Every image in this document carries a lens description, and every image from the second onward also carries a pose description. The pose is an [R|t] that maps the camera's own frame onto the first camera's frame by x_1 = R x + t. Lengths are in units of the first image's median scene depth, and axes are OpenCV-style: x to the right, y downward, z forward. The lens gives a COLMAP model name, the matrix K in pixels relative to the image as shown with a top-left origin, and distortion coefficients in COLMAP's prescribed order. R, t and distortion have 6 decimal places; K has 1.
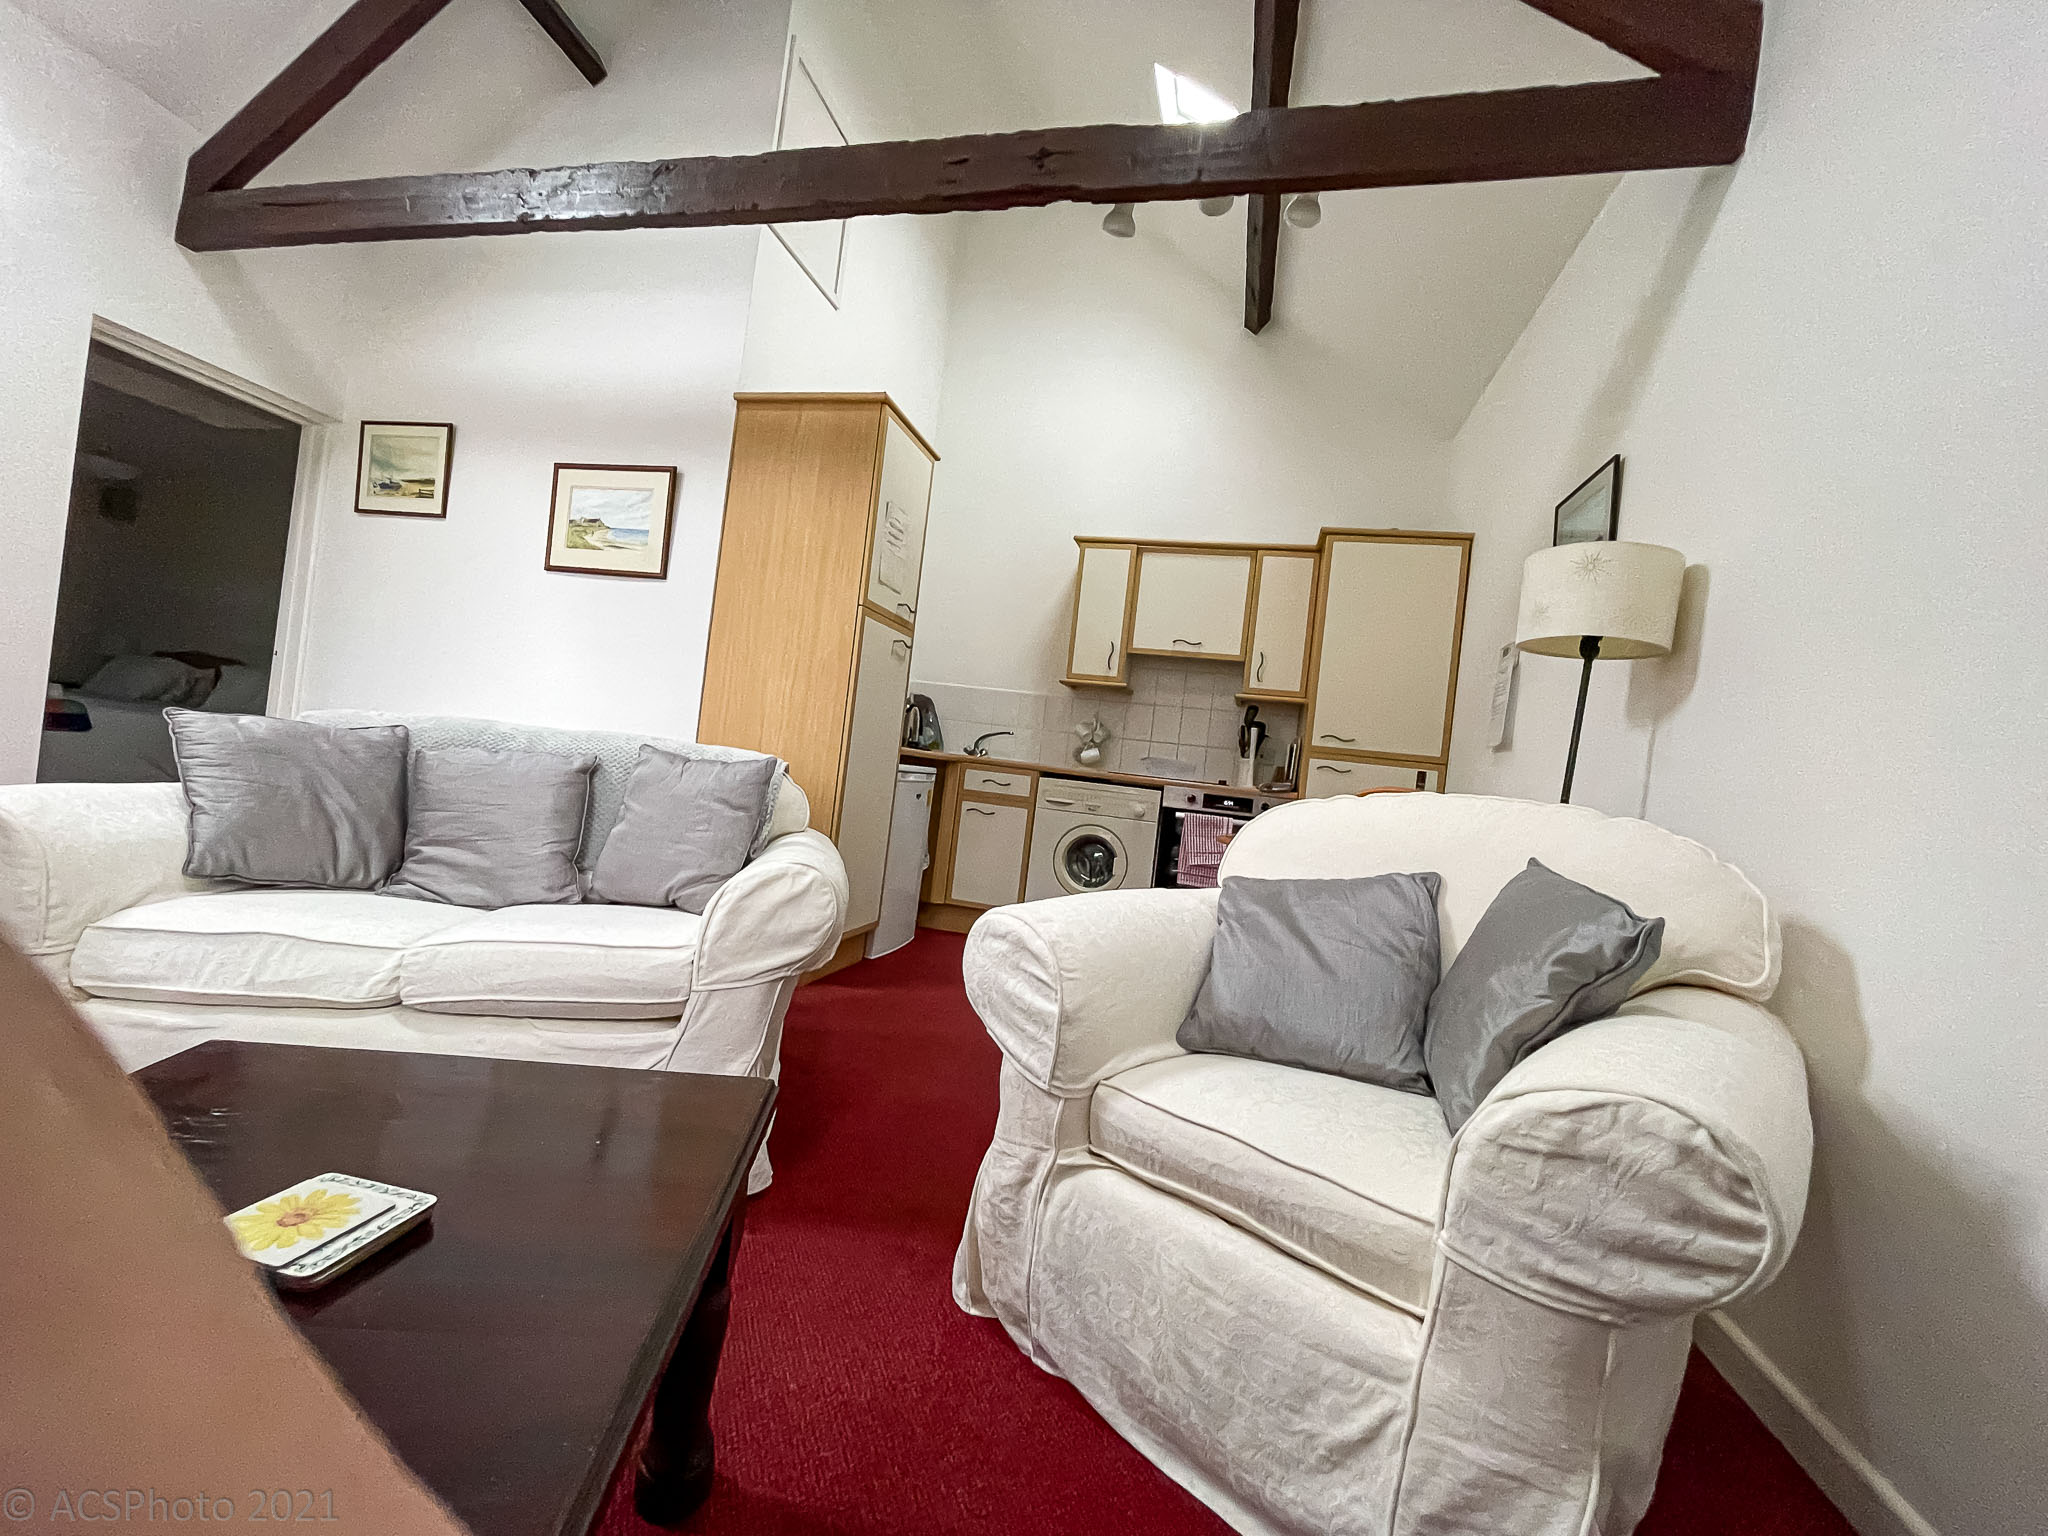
lens RADIAL K [[825.7, 0, 1020.4], [0, 825.7, 768.8], [0, 0, 1]] dist [-0.000119, -0.000628]
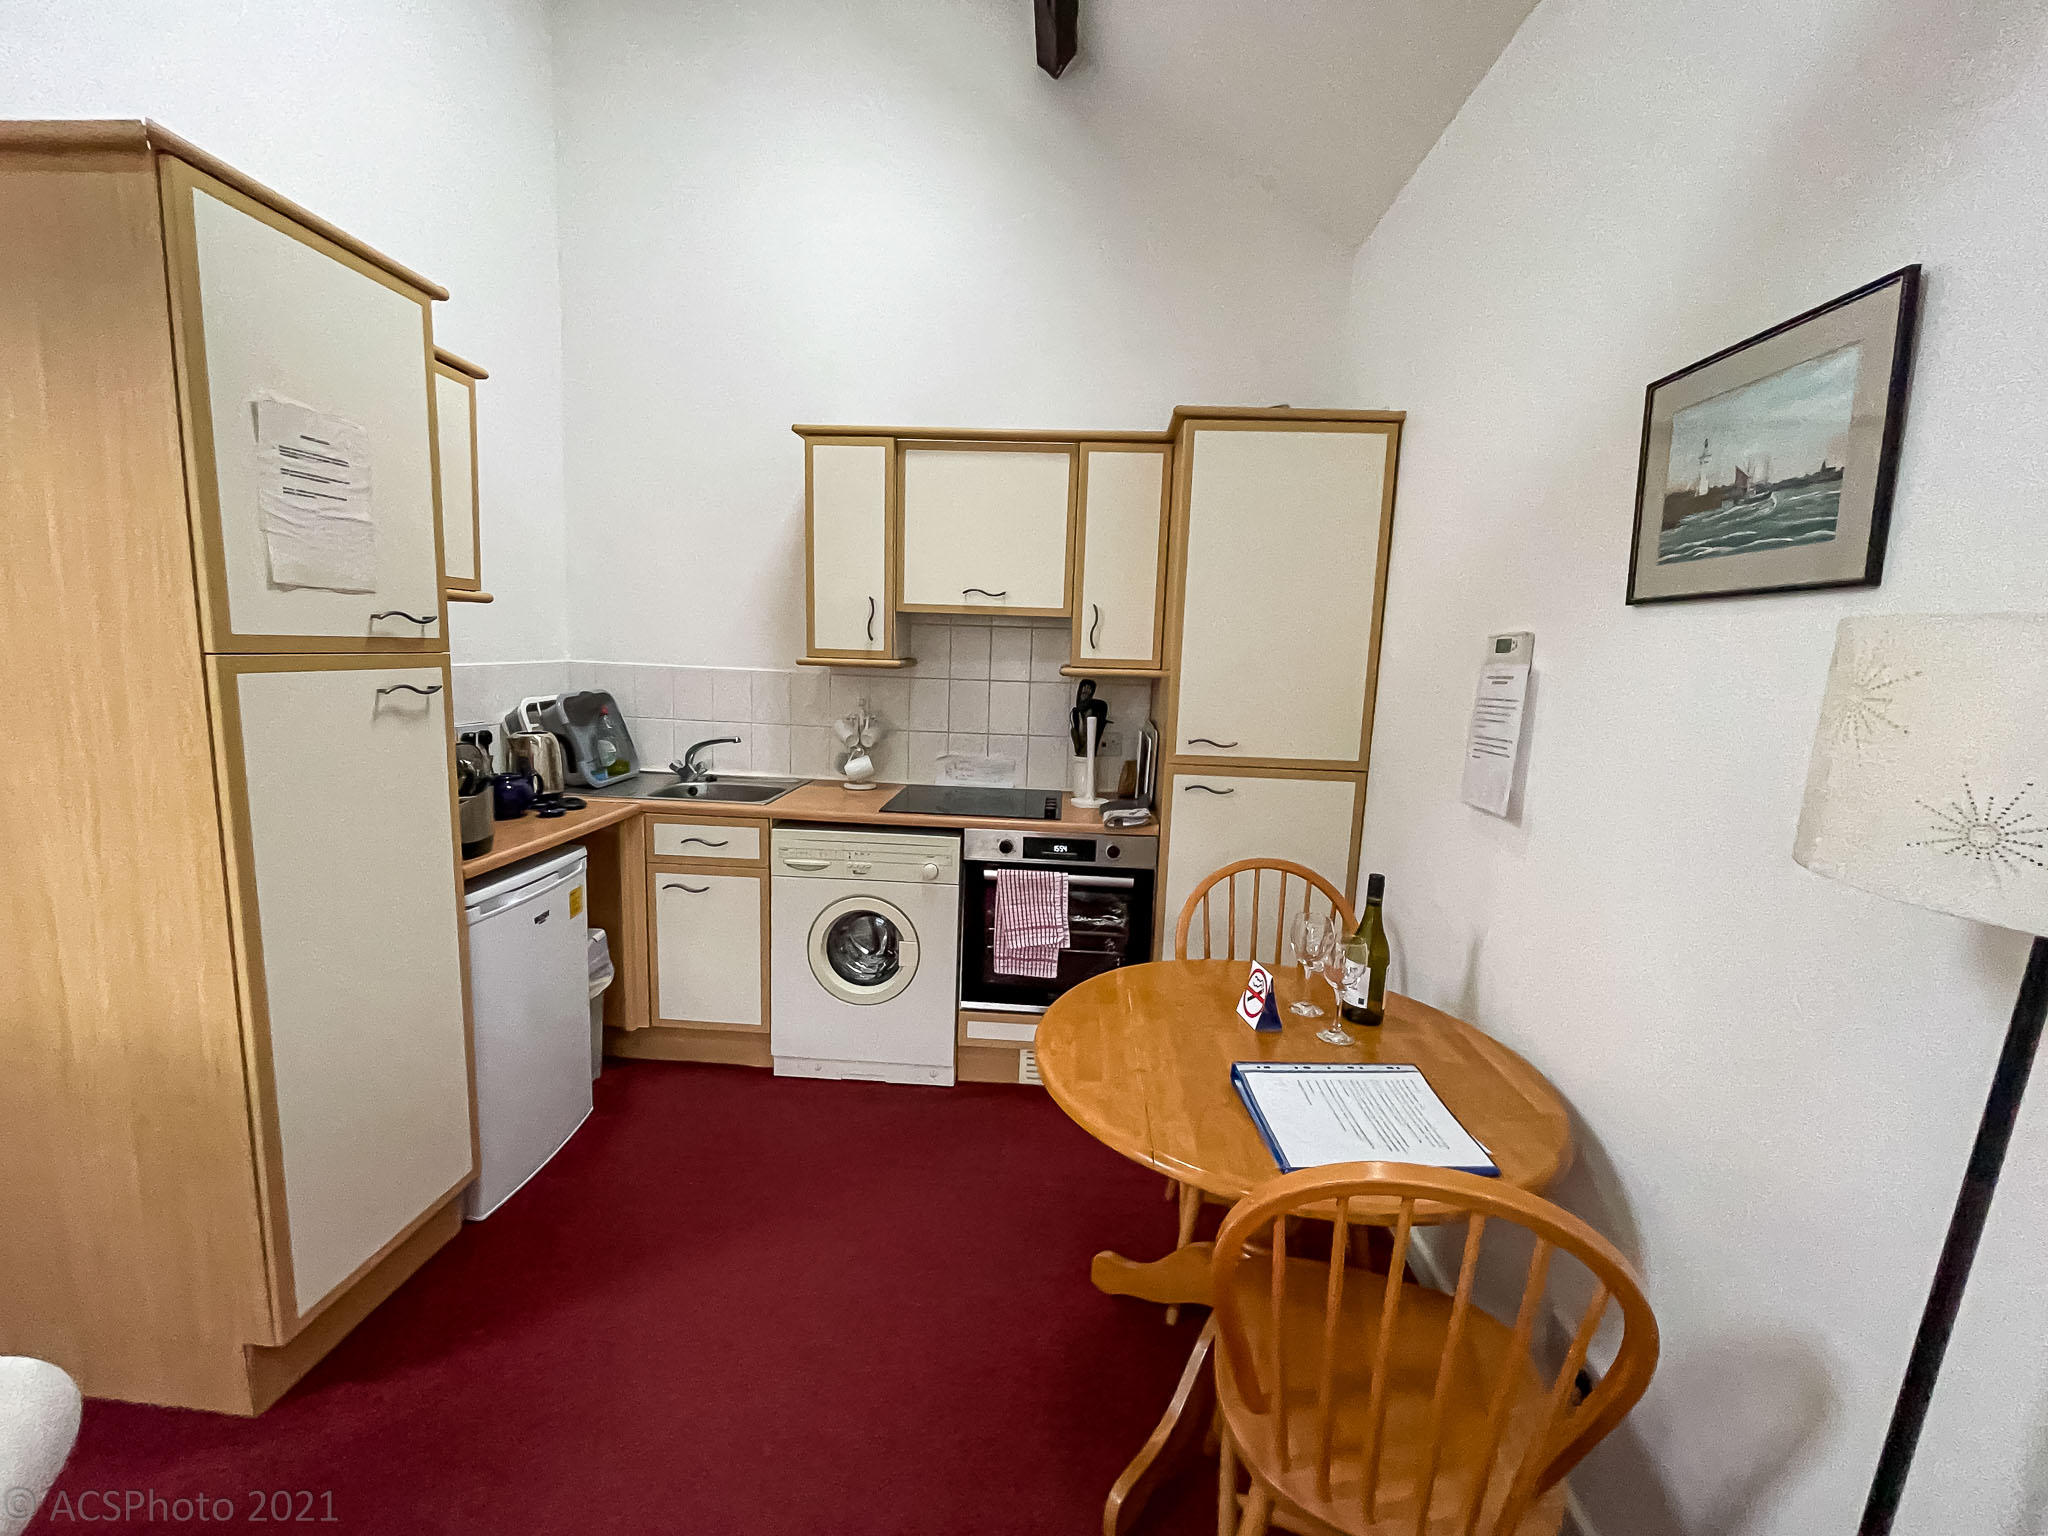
lens RADIAL K [[825.7, 0, 1022.4], [0, 825.7, 767.7], [0, 0, 1]] dist [-0.000119, -0.000628]
pose [[0.980139, -0.104679, 0.168432, 0.108478], [0.076002, 0.982766, 0.168506, -0.127055], [-0.183168, -0.152358, 0.971204, 0.343780]]
